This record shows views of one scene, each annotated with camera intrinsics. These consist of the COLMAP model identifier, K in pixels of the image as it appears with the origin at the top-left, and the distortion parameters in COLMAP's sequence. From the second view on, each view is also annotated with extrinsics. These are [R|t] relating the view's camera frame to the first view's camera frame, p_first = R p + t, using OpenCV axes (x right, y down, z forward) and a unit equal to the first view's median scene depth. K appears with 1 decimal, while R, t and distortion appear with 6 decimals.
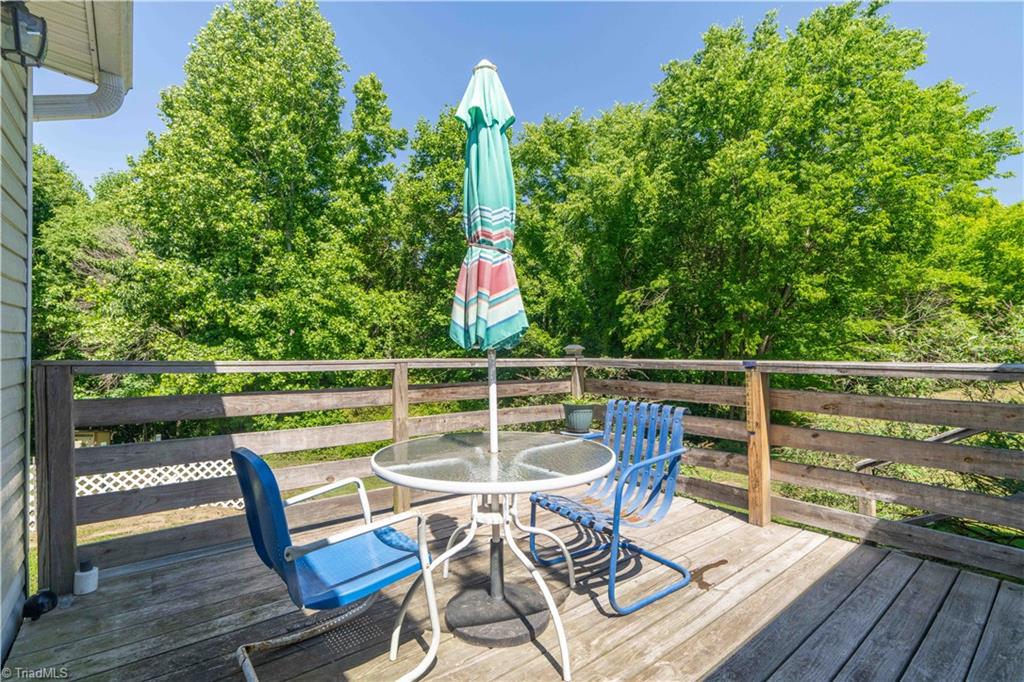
lens RADIAL K [[479.3, 0, 510.8], [0, 479.3, 343.2], [0, 0, 1]] dist [-0.005576, -0.000013]
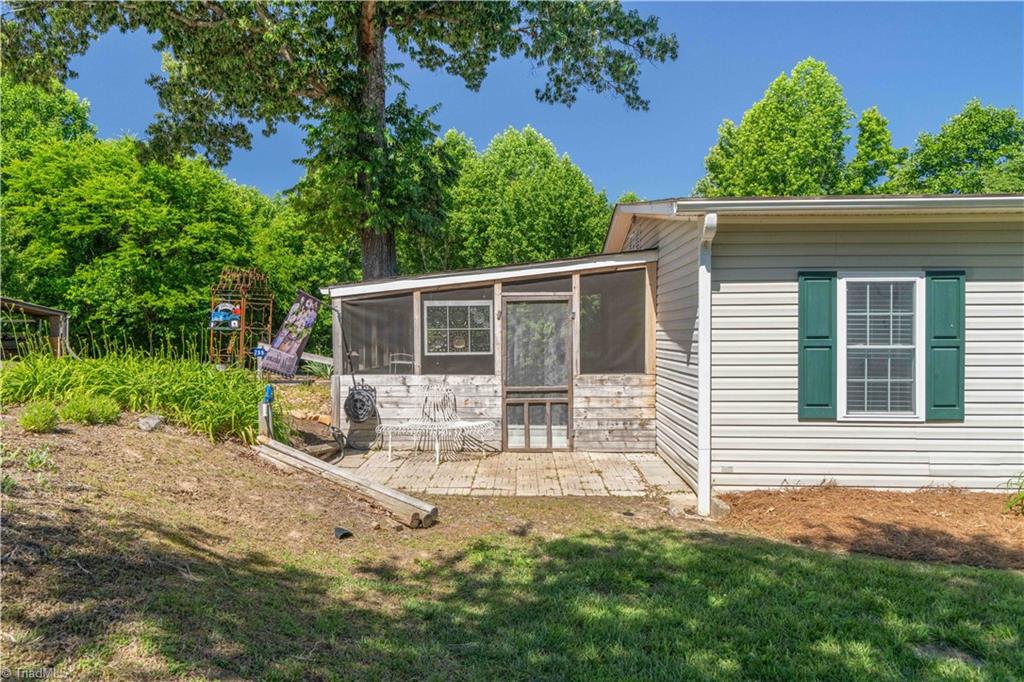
lens RADIAL K [[636.0, 0, 516.2], [0, 636.0, 338.9], [0, 0, 1]] dist [0.009761, -0.000534]
pose [[0.753428, 0.009628, -0.657460, 0.093790], [0.000036, 0.999892, 0.014684, -0.009351], [0.657530, -0.011087, 0.753347, -0.830113]]
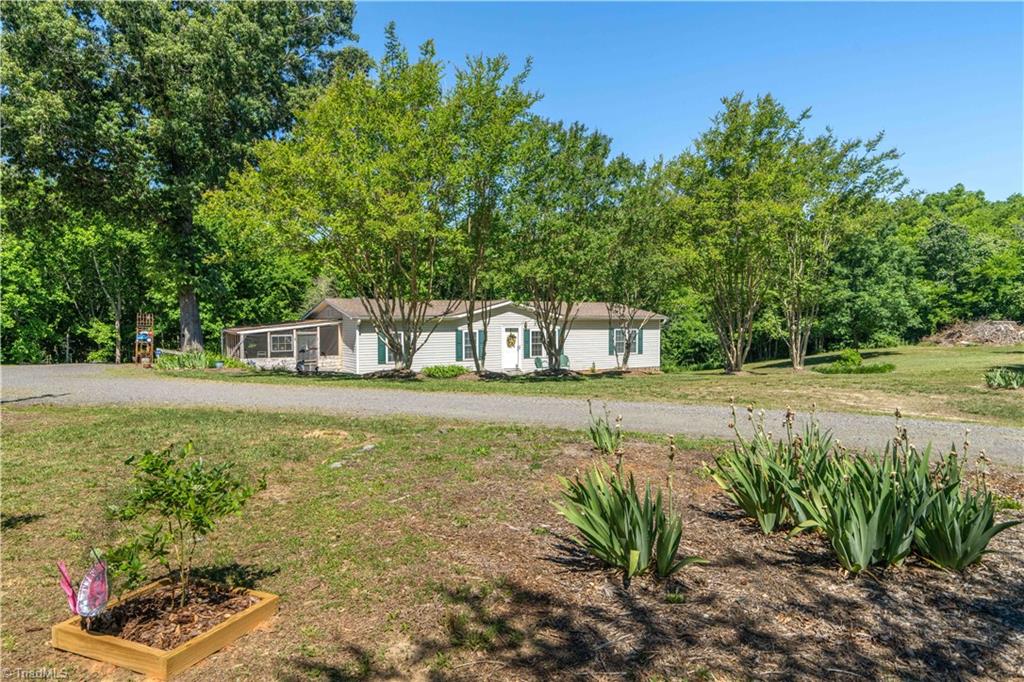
lens RADIAL K [[623.0, 0, 505.5], [0, 623.0, 343.8], [0, 0, 1]] dist [-0.001977, -0.001867]
pose [[0.988529, 0.007818, -0.150827, 0.432931], [-0.001596, 0.999144, 0.041326, -0.060051], [0.151021, -0.040611, 0.987696, -1.701747]]
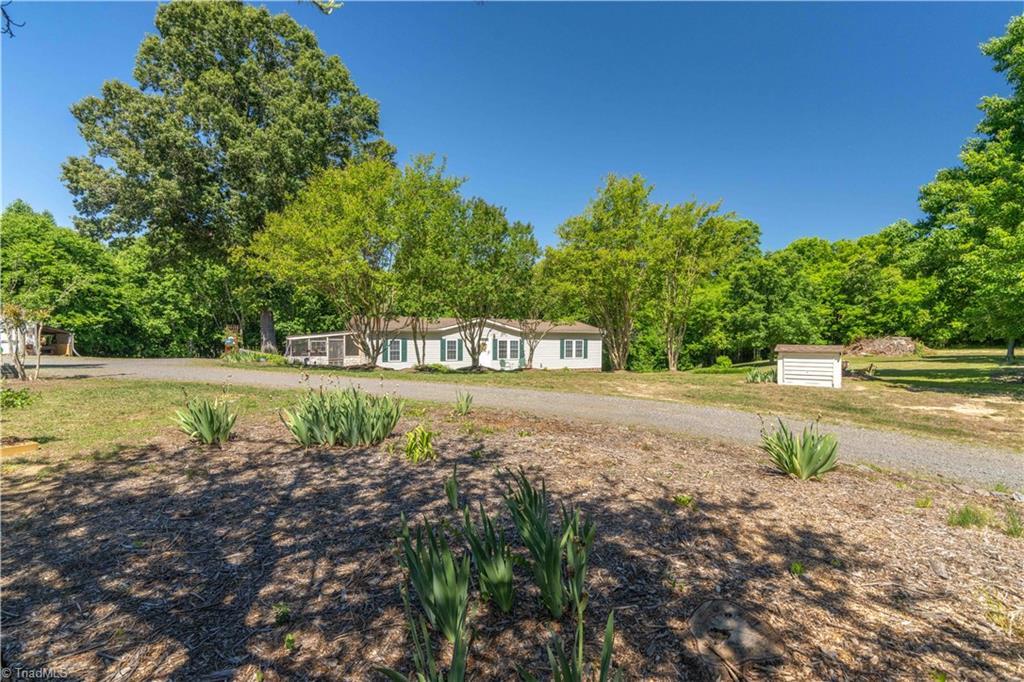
lens RADIAL K [[479.3, 0, 507.0], [0, 479.3, 341.4], [0, 0, 1]] dist [-0.005576, -0.000013]
pose [[0.970841, 0.017087, -0.239114, 0.658930], [-0.012061, 0.999675, 0.022466, -0.061365], [0.239420, -0.018927, 0.970732, -1.753432]]
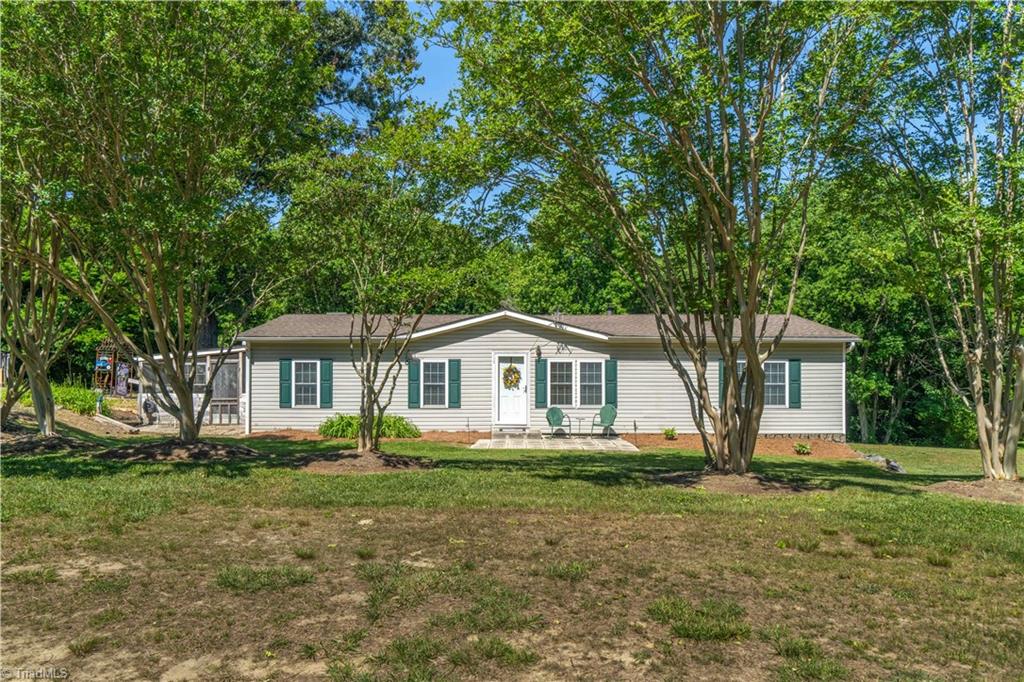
lens RADIAL K [[695.1, 0, 521.9], [0, 695.1, 348.5], [0, 0, 1]] dist [0.002316, -0.000470]
pose [[0.783958, 0.000769, -0.620813, 0.812905], [-0.004321, 0.999982, -0.004217, -0.044756], [0.620798, 0.005988, 0.783948, -1.057034]]
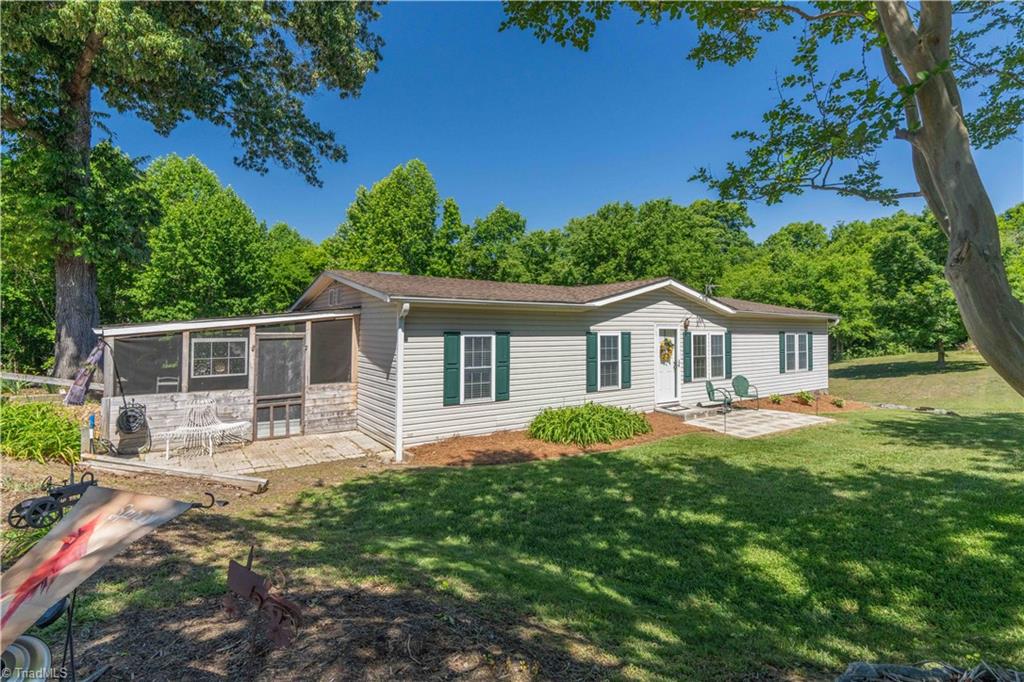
lens RADIAL K [[479.3, 0, 508.9], [0, 479.3, 313.1], [0, 0, 1]] dist [-0.005576, -0.000013]
pose [[0.997245, 0.008066, -0.073742, 0.091357], [-0.010282, 0.999505, -0.029721, -0.038360], [0.073466, 0.030397, 0.996834, -0.953528]]
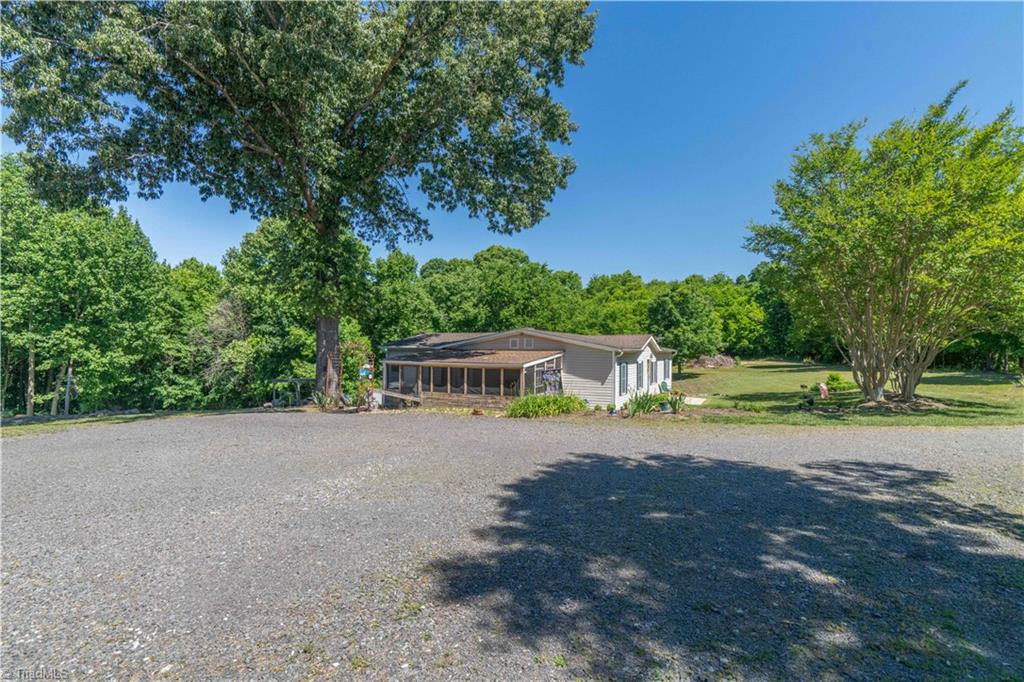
lens RADIAL K [[479.3, 0, 504.3], [0, 479.3, 343.7], [0, 0, 1]] dist [-0.005576, -0.000013]
pose [[0.906617, 0.017330, 0.421598, -0.592218], [-0.012473, 0.999820, -0.014278, -0.055818], [-0.421769, 0.007686, 0.906671, -1.298406]]
